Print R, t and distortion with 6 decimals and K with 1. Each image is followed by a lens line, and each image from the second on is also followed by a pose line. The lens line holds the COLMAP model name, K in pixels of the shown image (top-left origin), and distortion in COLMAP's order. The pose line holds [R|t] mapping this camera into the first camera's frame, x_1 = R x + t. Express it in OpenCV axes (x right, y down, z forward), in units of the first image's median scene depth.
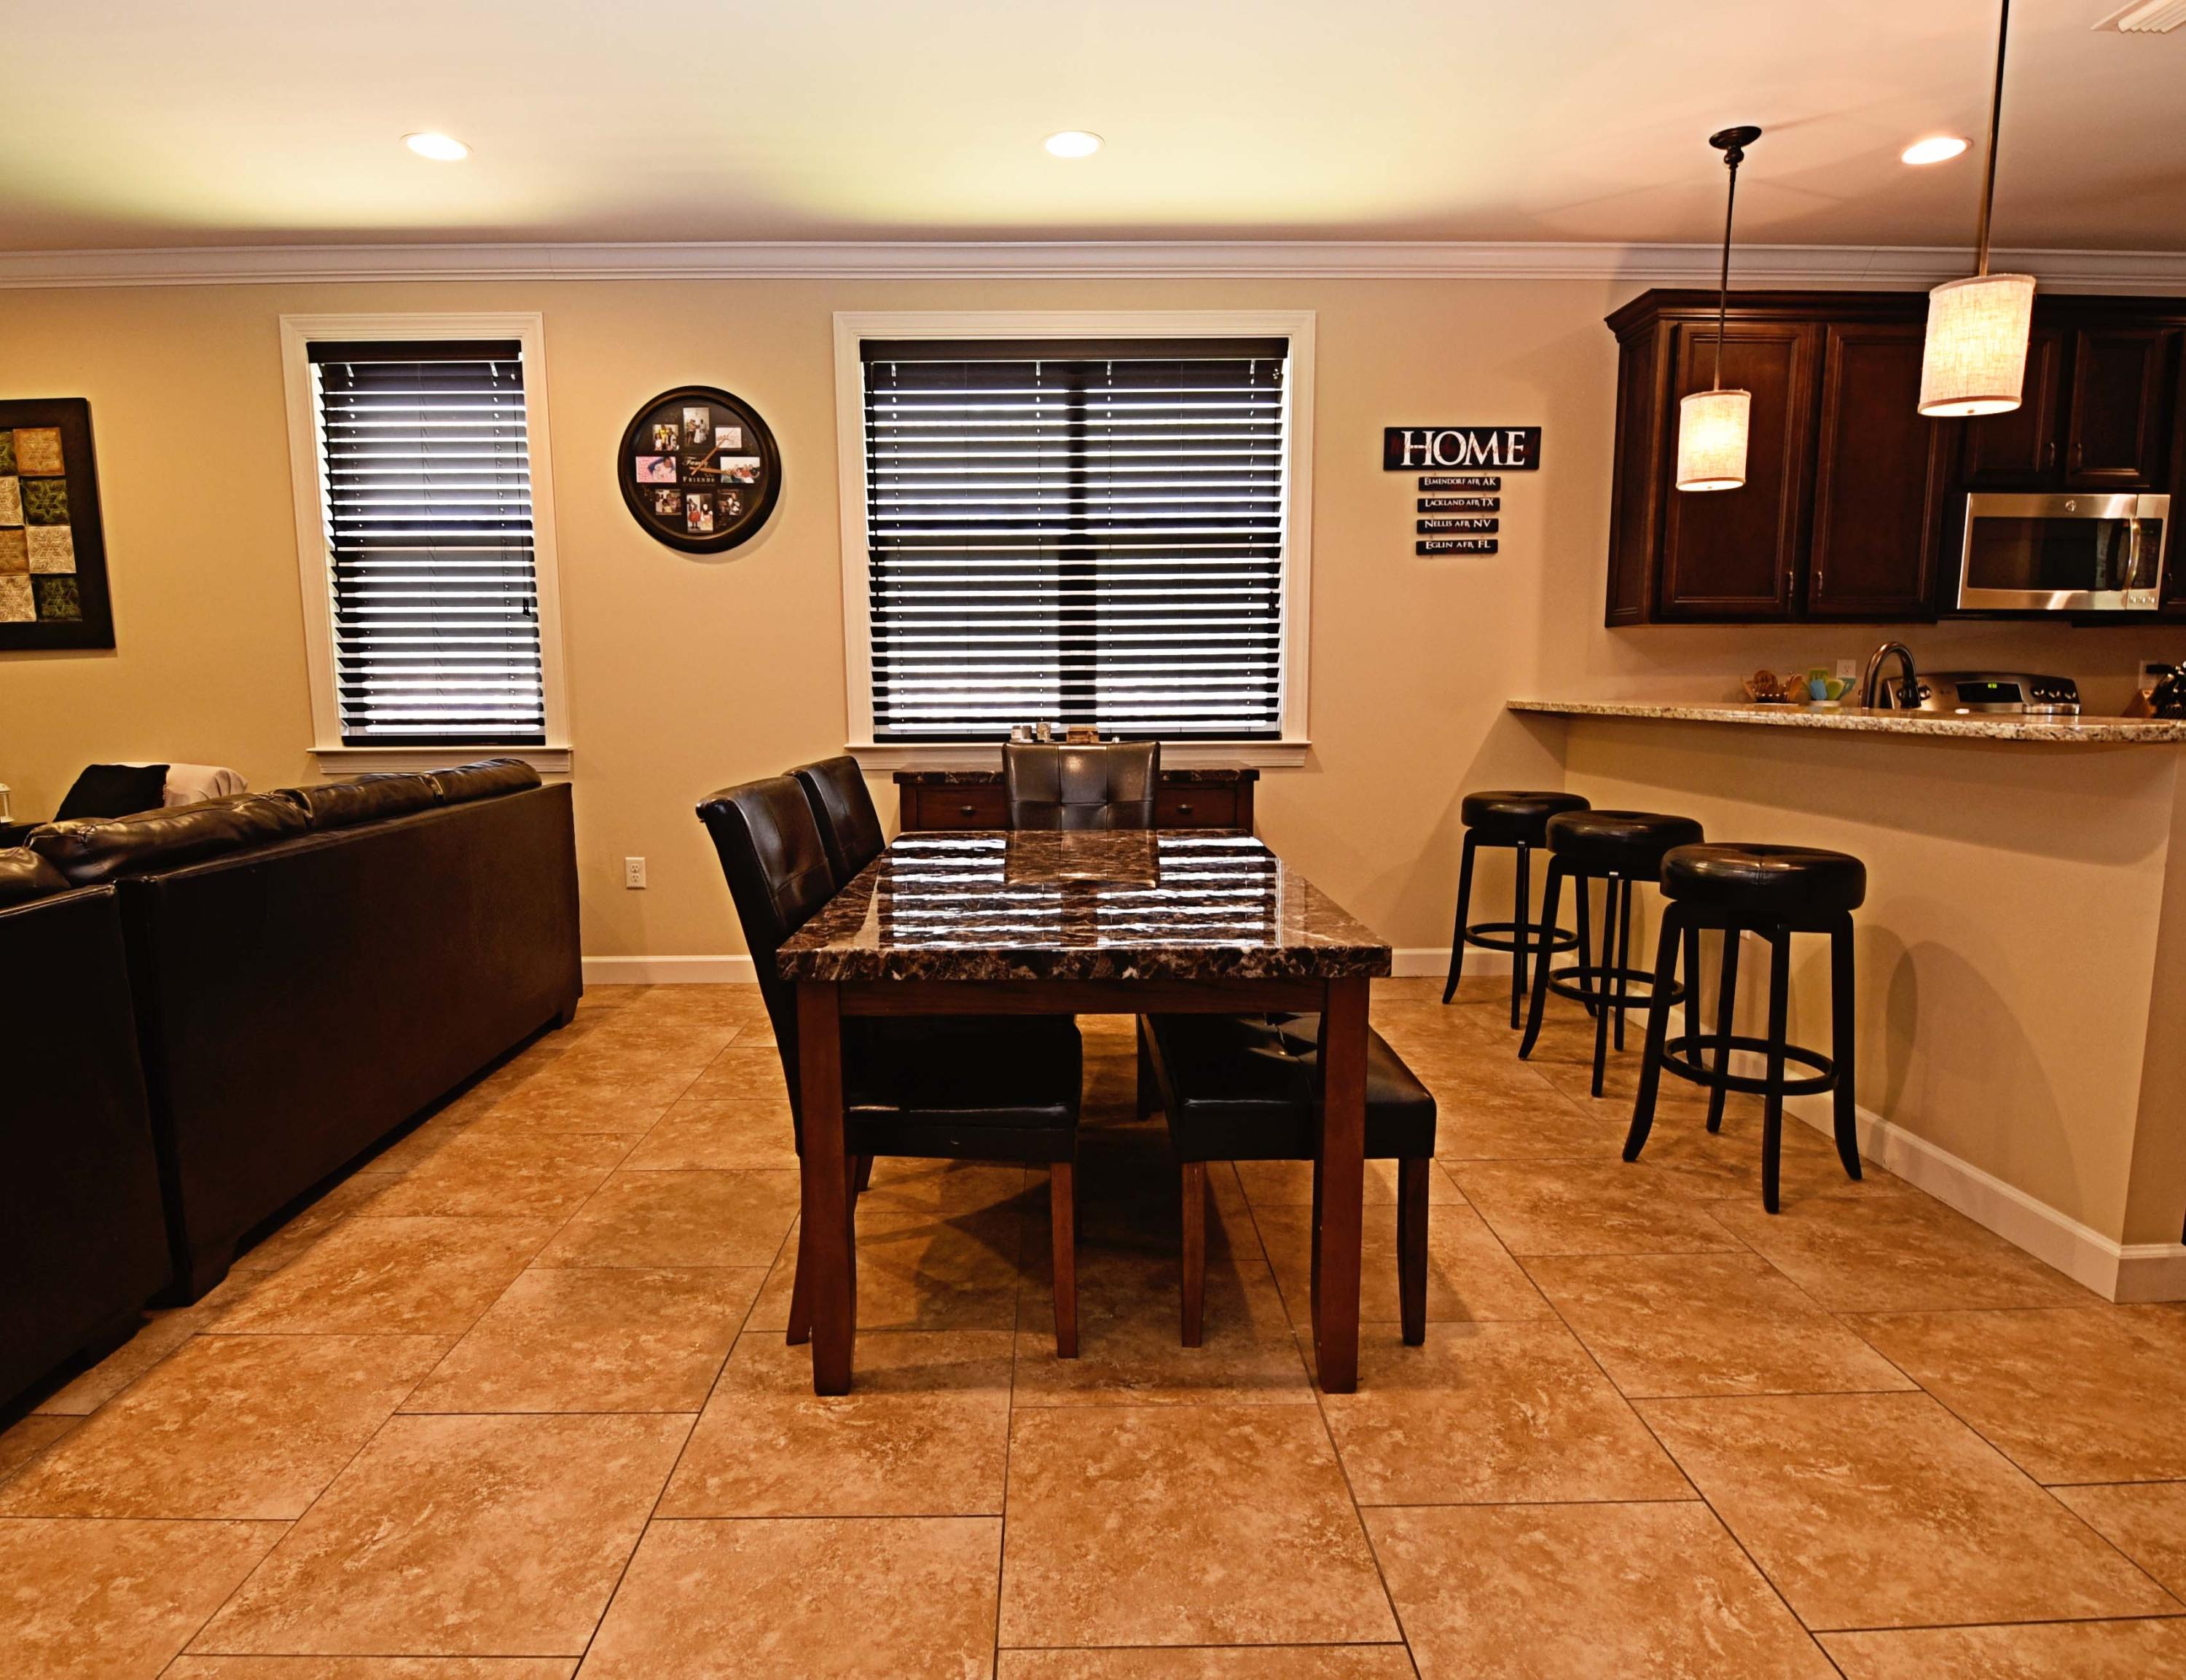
lens RADIAL K [[1221.0, 0, 1067.9], [0, 1221.0, 848.3], [0, 0, 1]] dist [-0.003463, -0.014510]
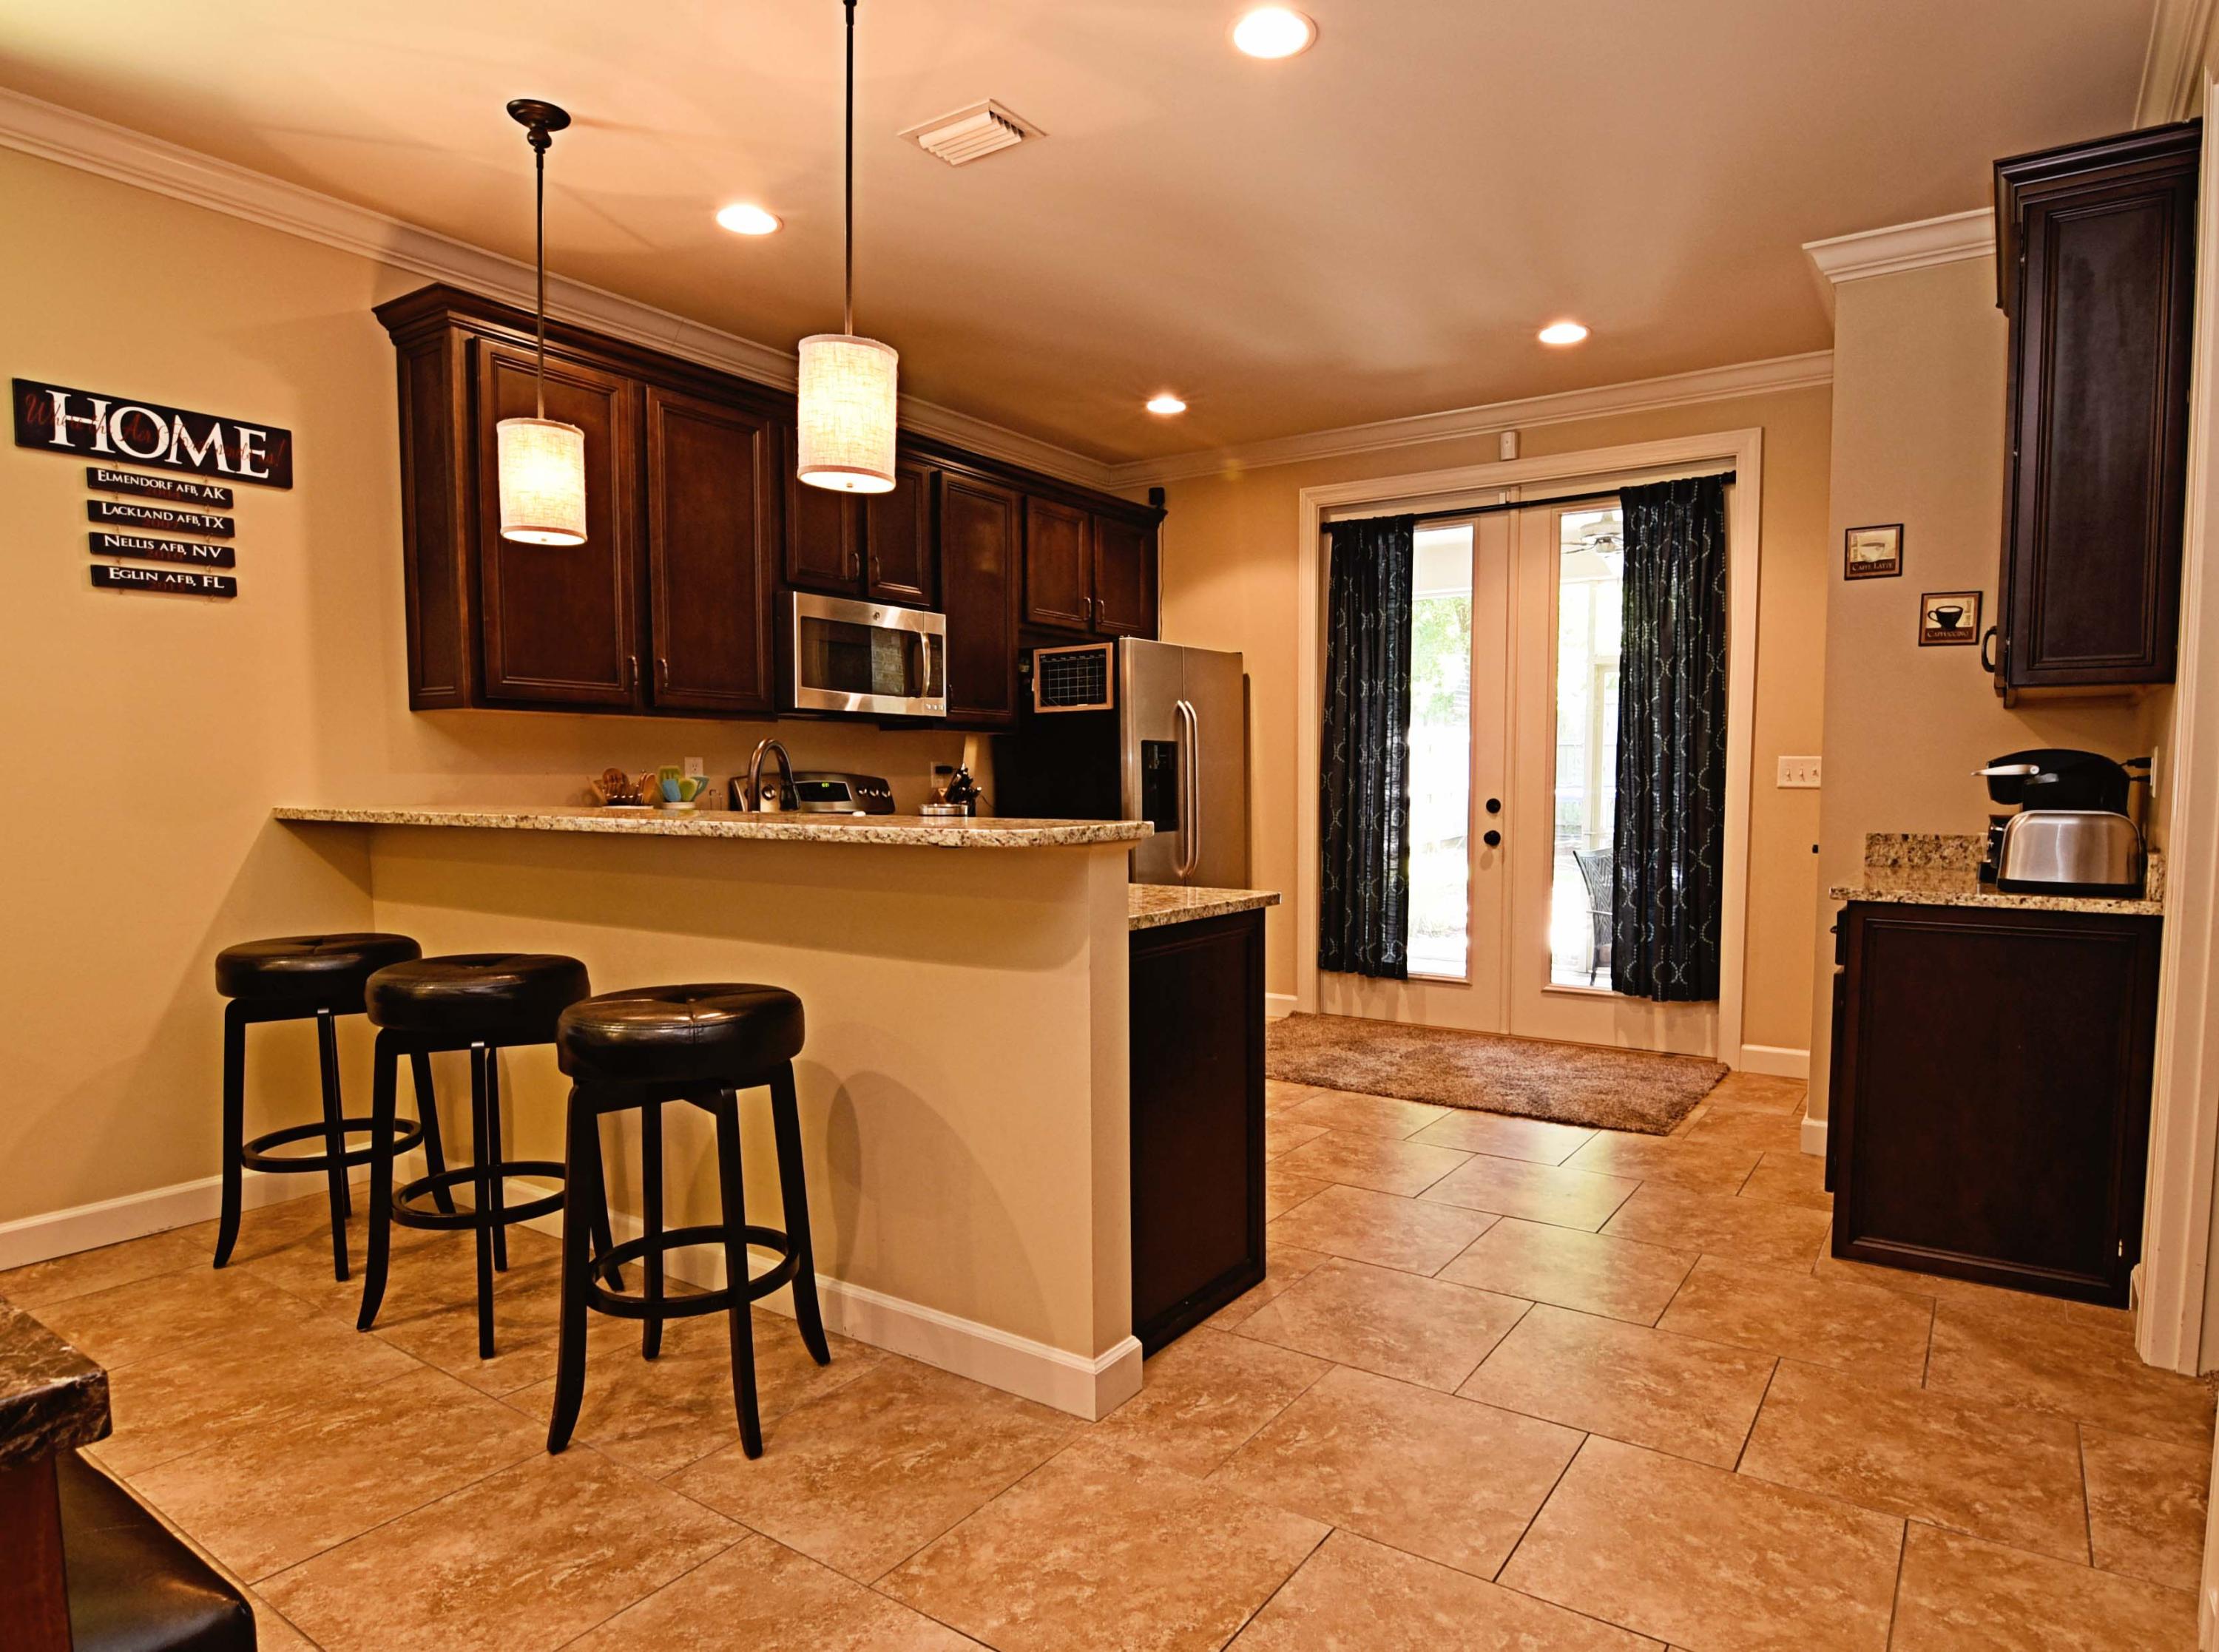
lens RADIAL K [[1260.9, 0, 1196.0], [0, 1260.9, 877.5], [0, 0, 1]] dist [-0.006495, -0.011812]
pose [[0.549541, -0.060372, 0.833283, 0.056730], [0.108974, 0.994045, 0.000153, -0.027352], [-0.828329, 0.090722, 0.552847, 0.192993]]
